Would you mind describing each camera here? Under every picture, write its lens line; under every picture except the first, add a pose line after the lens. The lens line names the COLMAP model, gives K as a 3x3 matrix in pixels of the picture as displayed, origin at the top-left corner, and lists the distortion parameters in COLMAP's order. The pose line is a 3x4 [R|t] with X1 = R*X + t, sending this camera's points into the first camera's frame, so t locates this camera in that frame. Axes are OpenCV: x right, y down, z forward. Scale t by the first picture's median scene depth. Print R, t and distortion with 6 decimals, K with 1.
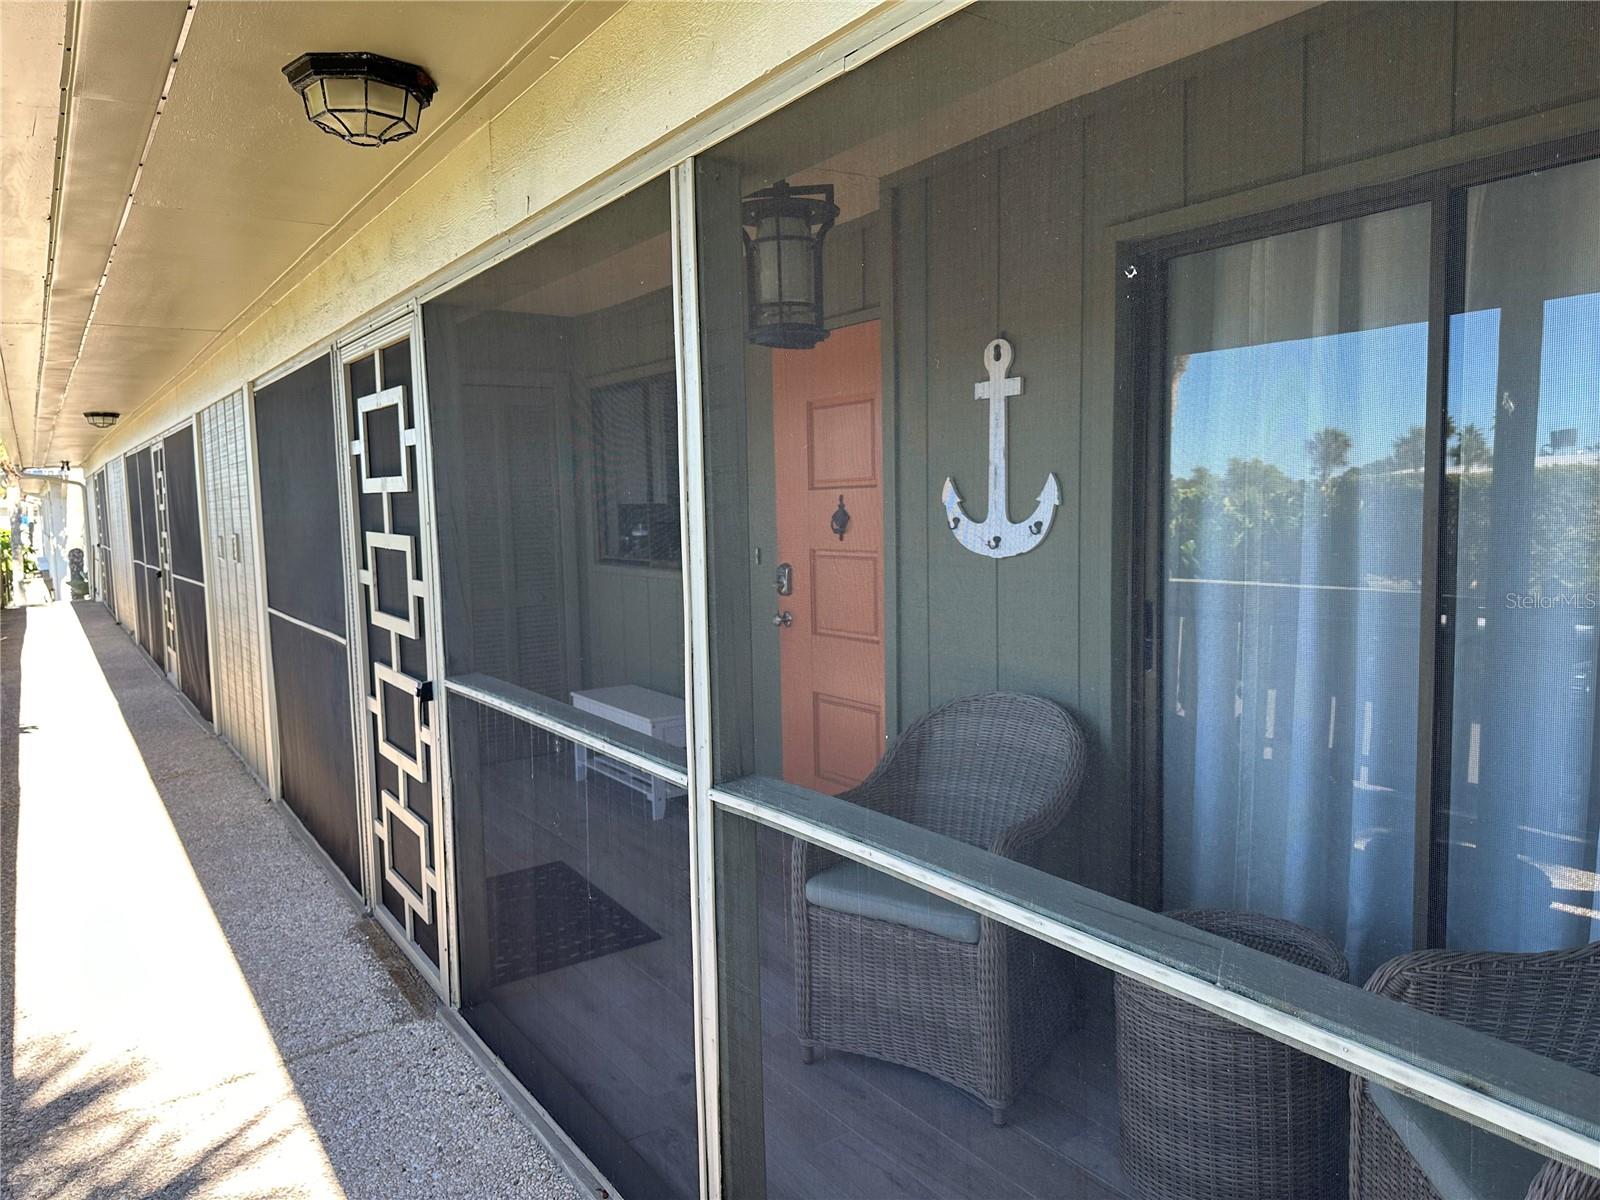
lens RADIAL K [[1169.6, 0, 800.0], [0, 1169.6, 600.0], [0, 0, 1]] dist [-0.001910, -0.001494]
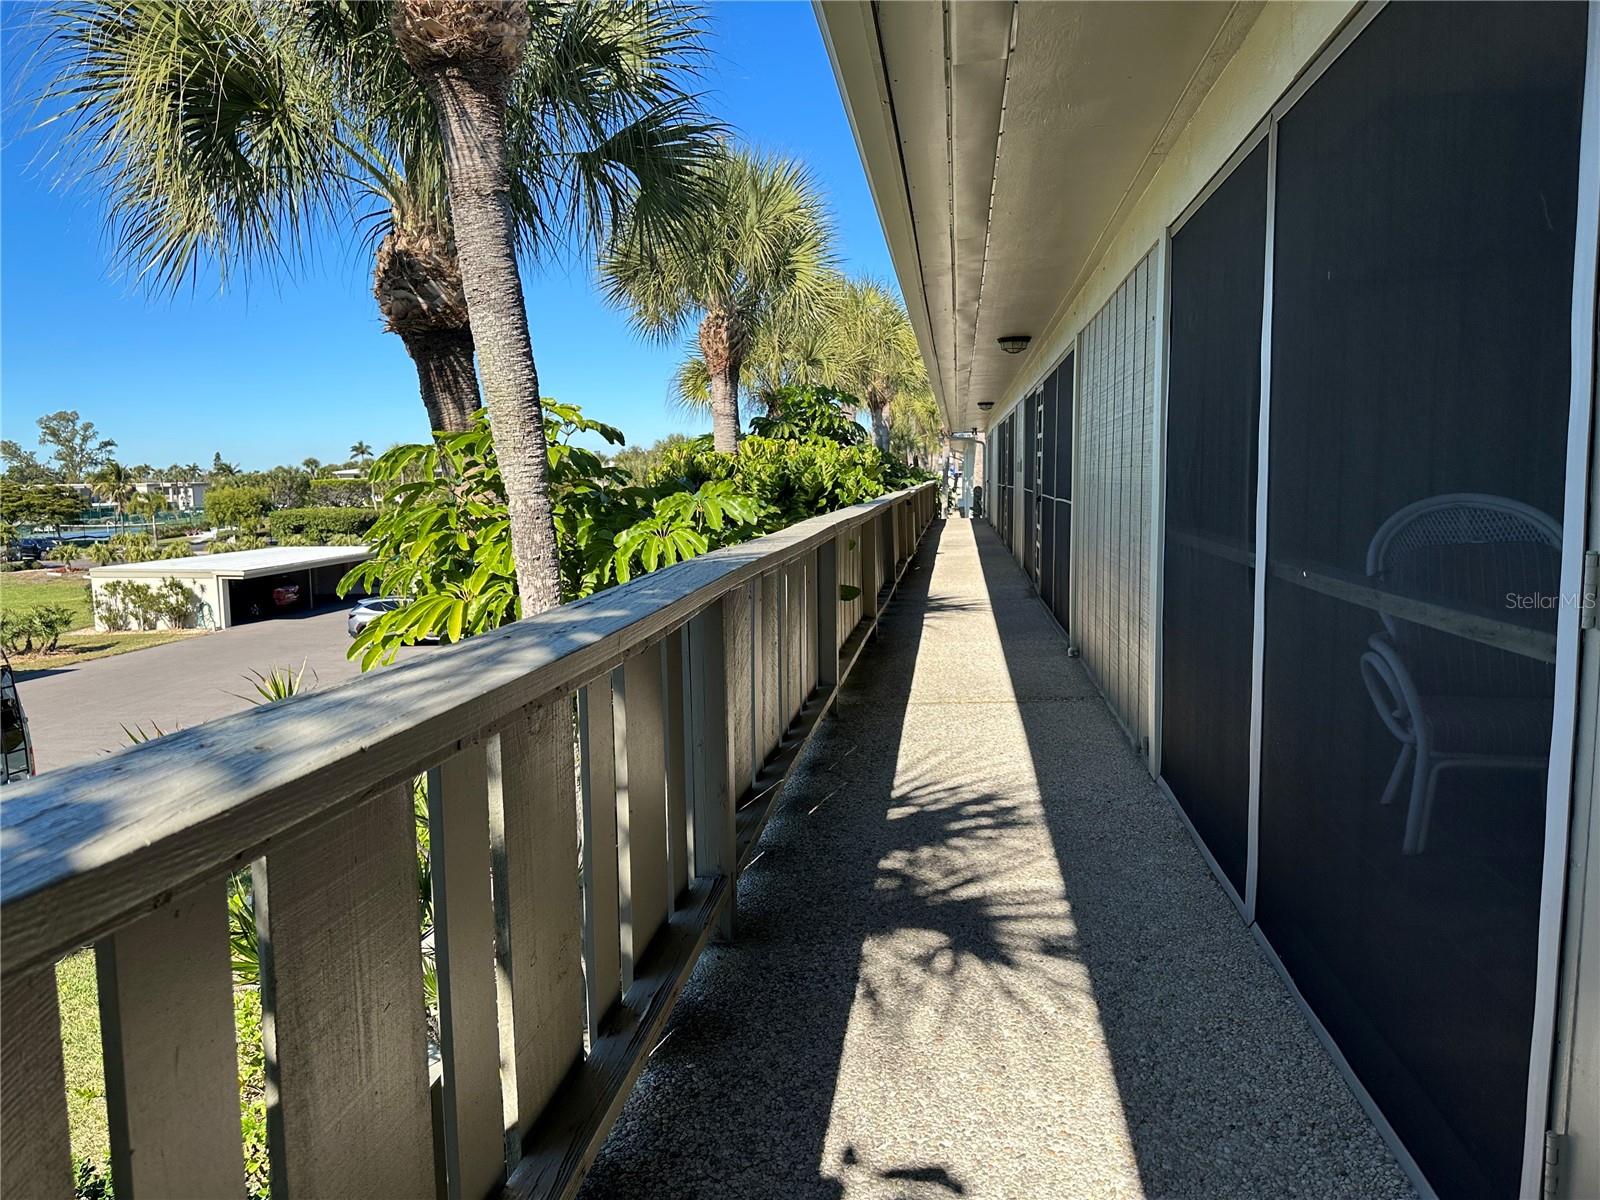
lens RADIAL K [[1169.6, 0, 800.0], [0, 1169.6, 600.0], [0, 0, 1]] dist [-0.001910, -0.001494]
pose [[0.754542, 0.078420, -0.651549, 0.171805], [-0.056194, 0.996909, 0.054910, 0.027571], [0.653841, -0.004819, 0.756617, -0.248461]]
